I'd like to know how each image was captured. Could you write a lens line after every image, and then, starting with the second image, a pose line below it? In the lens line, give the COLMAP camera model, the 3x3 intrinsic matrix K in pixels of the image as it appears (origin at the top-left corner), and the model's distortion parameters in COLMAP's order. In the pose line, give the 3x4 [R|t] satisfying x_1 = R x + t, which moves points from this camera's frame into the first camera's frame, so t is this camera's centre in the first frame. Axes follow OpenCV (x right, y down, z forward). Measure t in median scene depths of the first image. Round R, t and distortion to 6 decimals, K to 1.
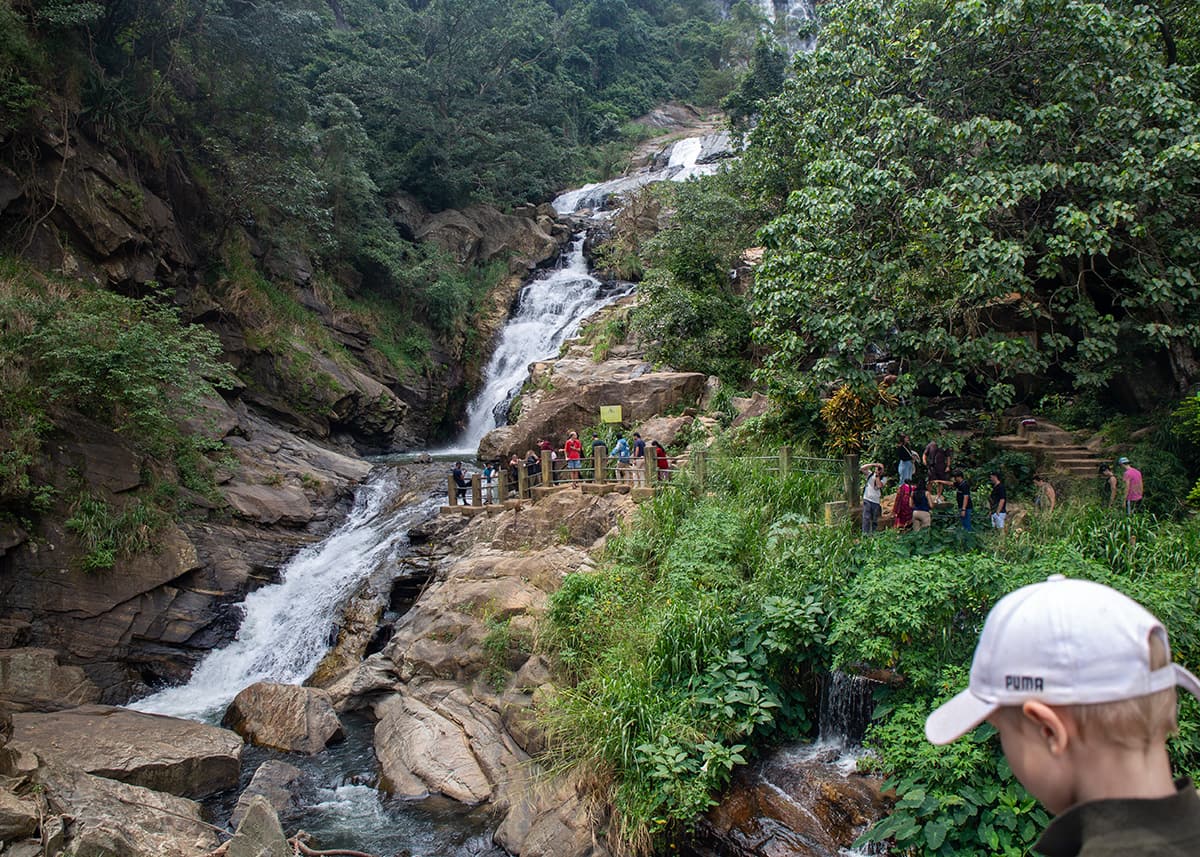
lens RADIAL K [[904.3, 0, 601.0], [0, 904.3, 429.9], [0, 0, 1]] dist [-0.127931, 0.099733]
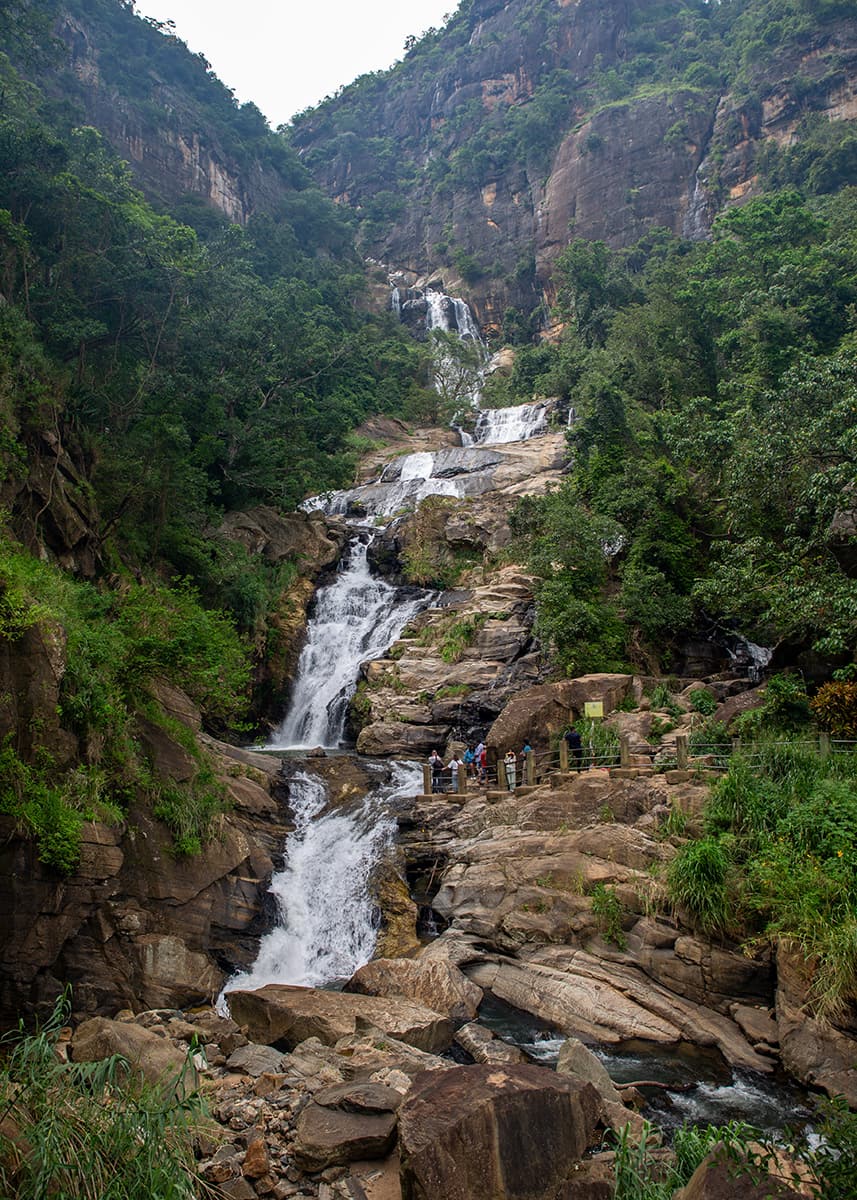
lens RADIAL K [[904.3, 0, 399.0], [0, 904.3, 599.0], [0, 0, 1]] dist [-0.127931, 0.099733]
pose [[0.984615, 0.027752, 0.172521, -0.250919], [-0.002526, 0.989465, -0.144748, 0.005435], [-0.174720, 0.142085, 0.974312, -0.047064]]
